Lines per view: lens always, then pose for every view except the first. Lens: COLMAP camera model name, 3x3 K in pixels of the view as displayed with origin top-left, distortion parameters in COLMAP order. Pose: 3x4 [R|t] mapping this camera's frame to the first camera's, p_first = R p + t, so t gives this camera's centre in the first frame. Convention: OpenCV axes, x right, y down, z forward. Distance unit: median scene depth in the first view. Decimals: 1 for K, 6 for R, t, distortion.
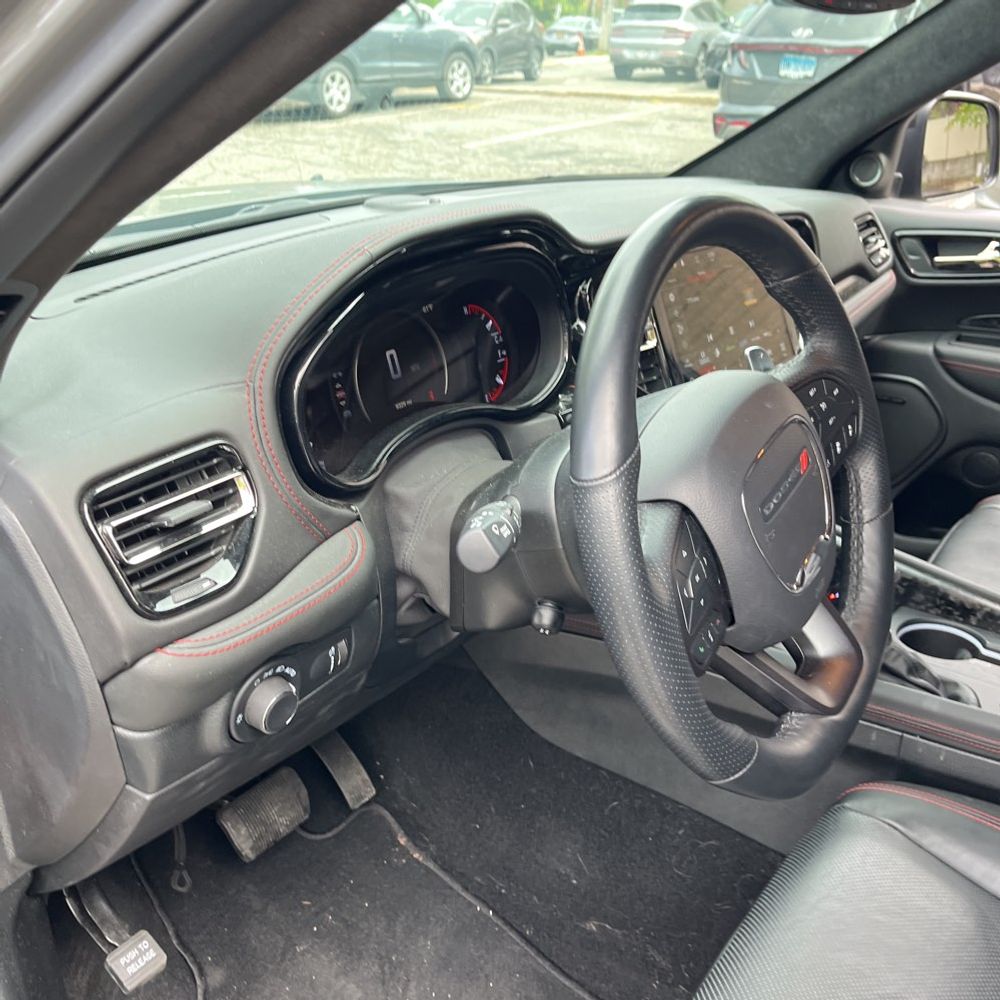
lens RADIAL K [[1014.9, 0, 493.7], [0, 1014.9, 502.3], [0, 0, 1]] dist [0.029210, 0.000000]
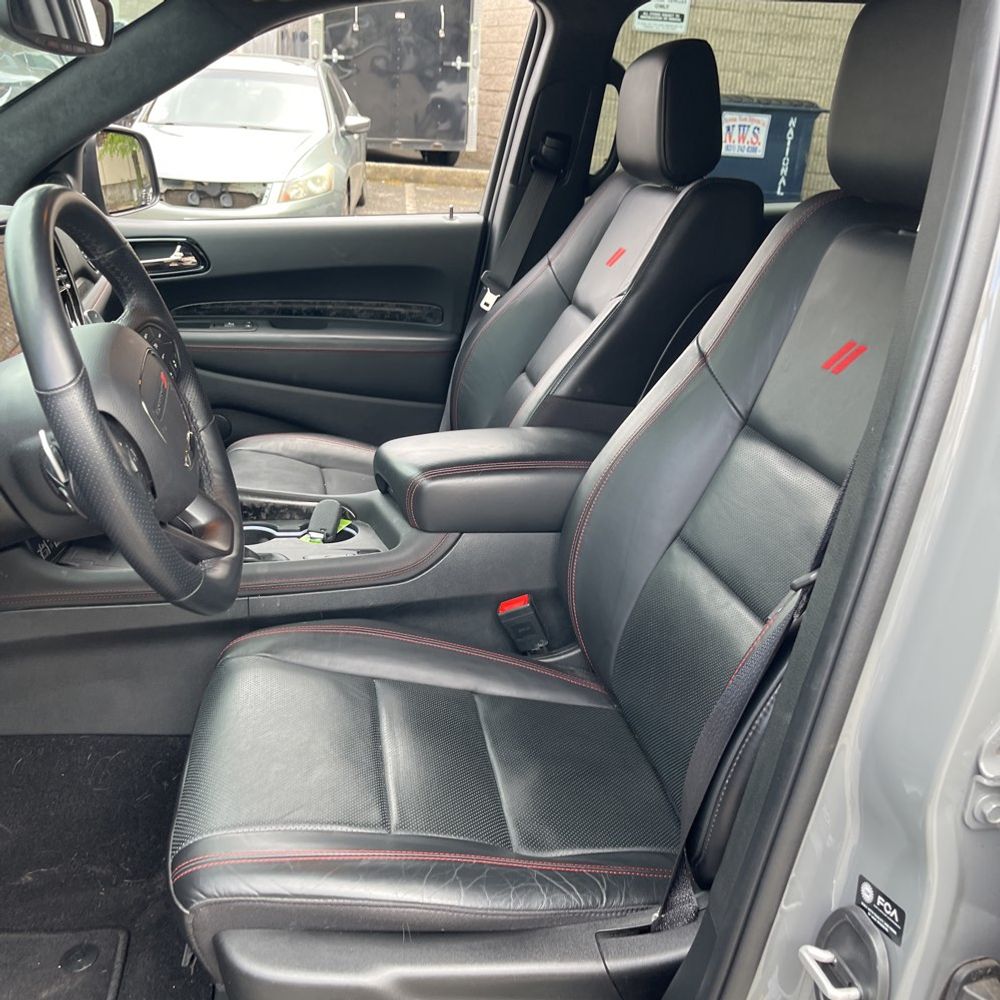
lens RADIAL K [[1014.9, 0, 471.7], [0, 1014.9, 501.2], [0, 0, 1]] dist [0.029210, 0.000000]
pose [[0.715053, -0.215788, 0.664932, -0.210159], [0.237868, 0.969514, 0.058834, 0.082464], [-0.657356, 0.116096, 0.744583, -0.164525]]
